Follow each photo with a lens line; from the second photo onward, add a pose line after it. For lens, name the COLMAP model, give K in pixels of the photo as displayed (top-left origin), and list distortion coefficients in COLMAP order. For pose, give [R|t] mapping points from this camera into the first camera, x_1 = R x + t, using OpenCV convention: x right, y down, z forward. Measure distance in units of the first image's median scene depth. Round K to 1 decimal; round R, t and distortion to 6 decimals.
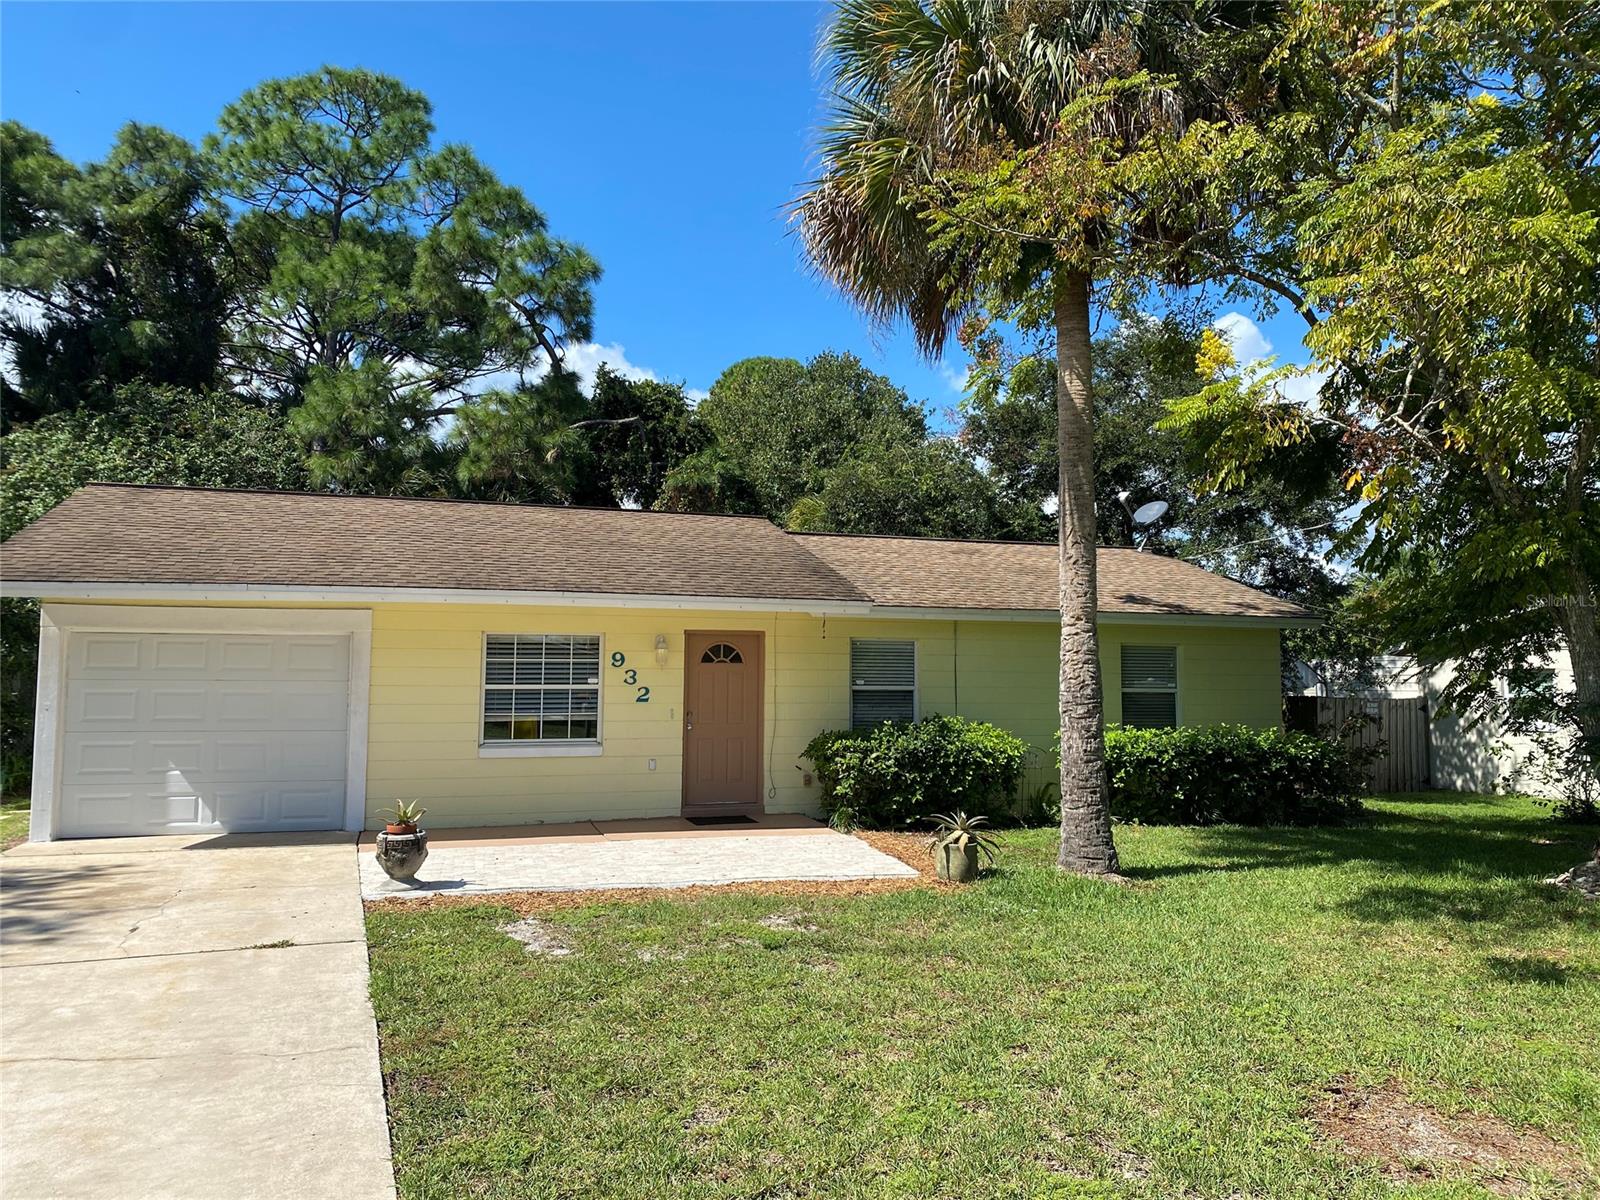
lens RADIAL K [[1235.4, 0, 803.0], [0, 1235.4, 594.6], [0, 0, 1]] dist [0.041818, -0.008732]
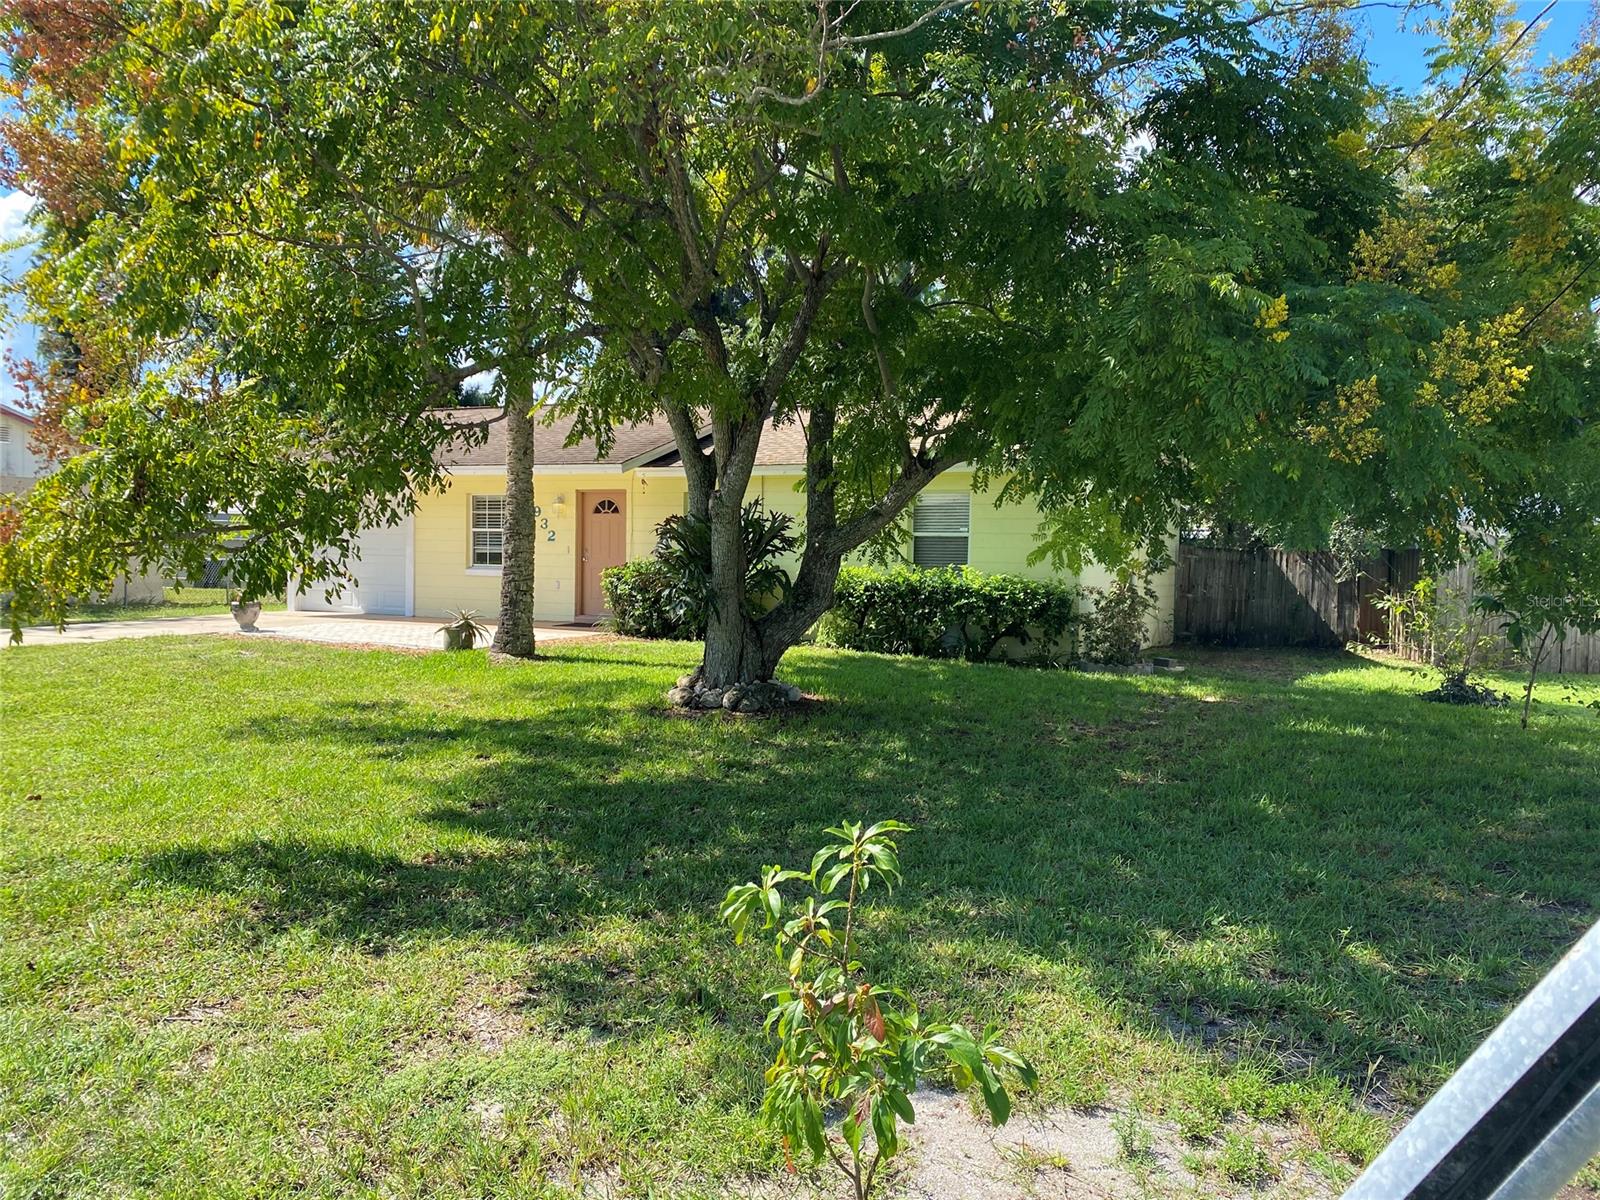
lens RADIAL K [[1235.4, 0, 798.9], [0, 1235.4, 600.6], [0, 0, 1]] dist [0.041818, -0.008732]
pose [[0.727348, 0.035944, -0.685326, 1.066558], [0.036754, 0.995154, 0.091202, 0.036023], [0.685283, -0.091524, 0.722503, 0.158837]]
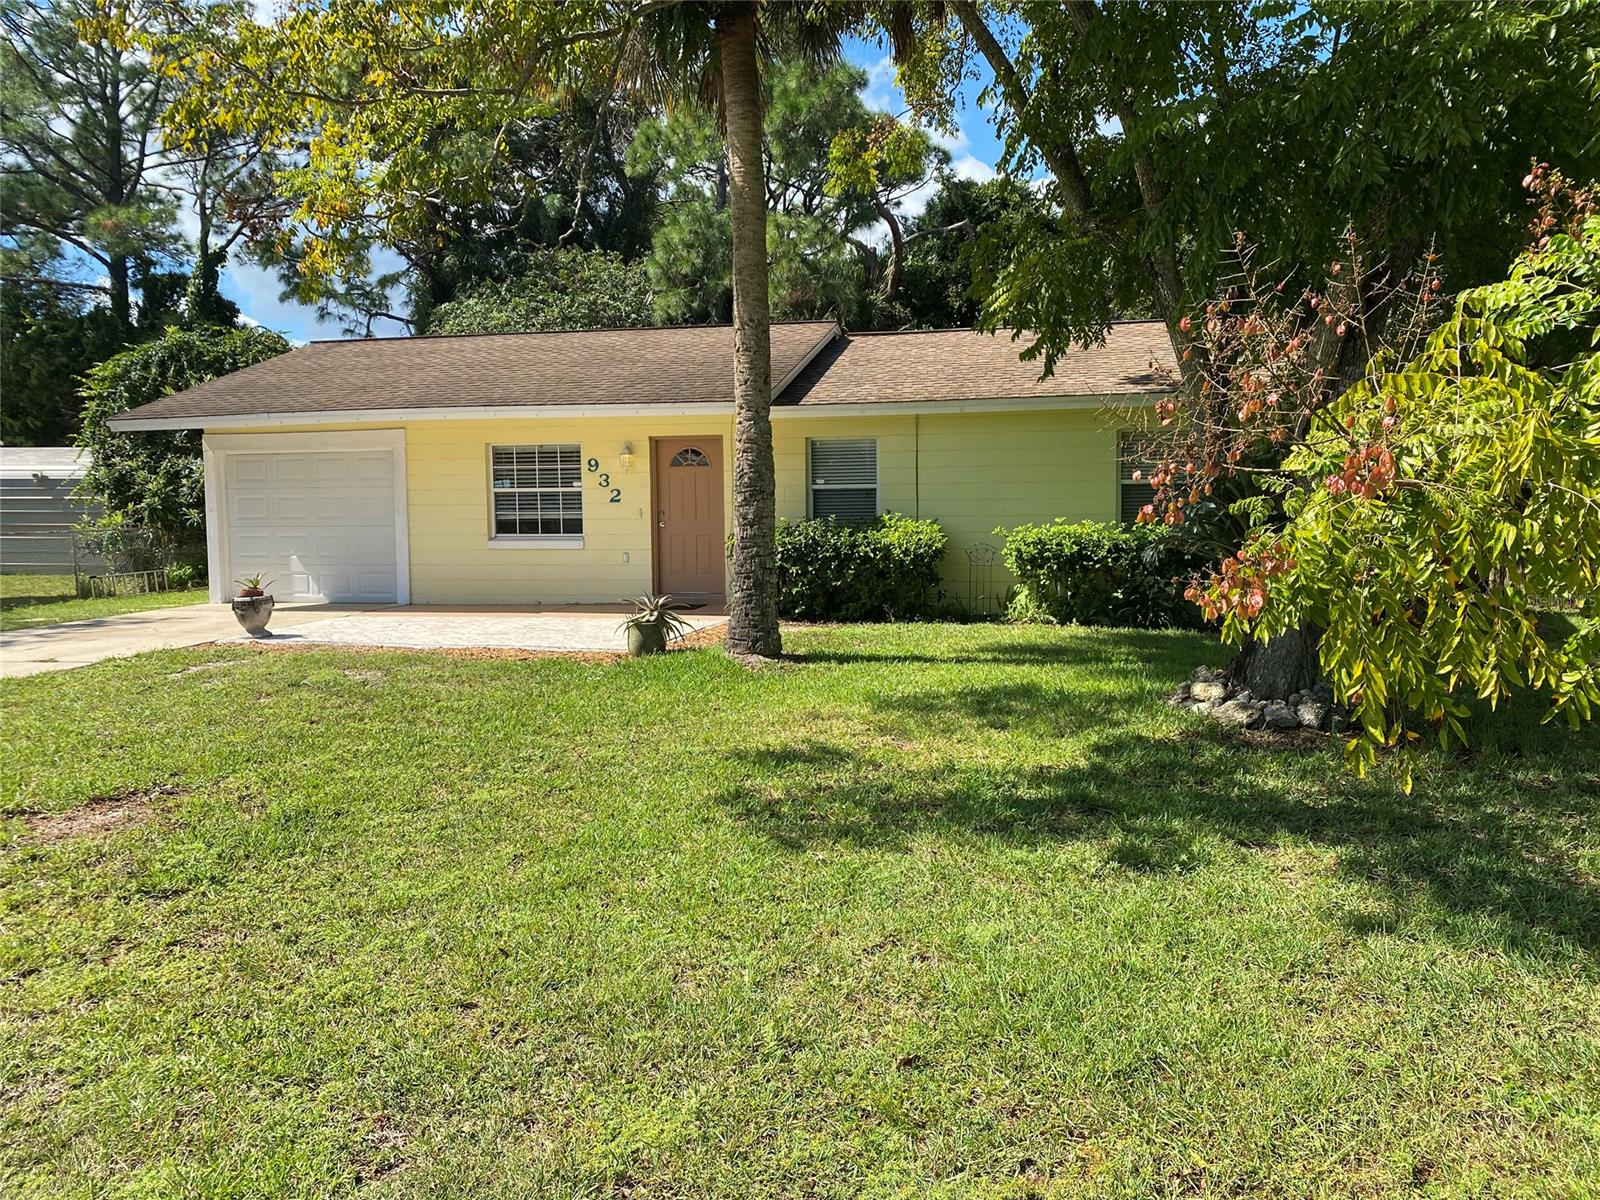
lens RADIAL K [[1235.4, 0, 805.7], [0, 1235.4, 599.6], [0, 0, 1]] dist [0.041818, -0.008732]
pose [[0.872707, 0.024916, -0.487608, 0.578098], [0.047899, 0.989510, 0.136290, 0.029633], [0.485889, -0.142297, 0.862359, 0.099849]]
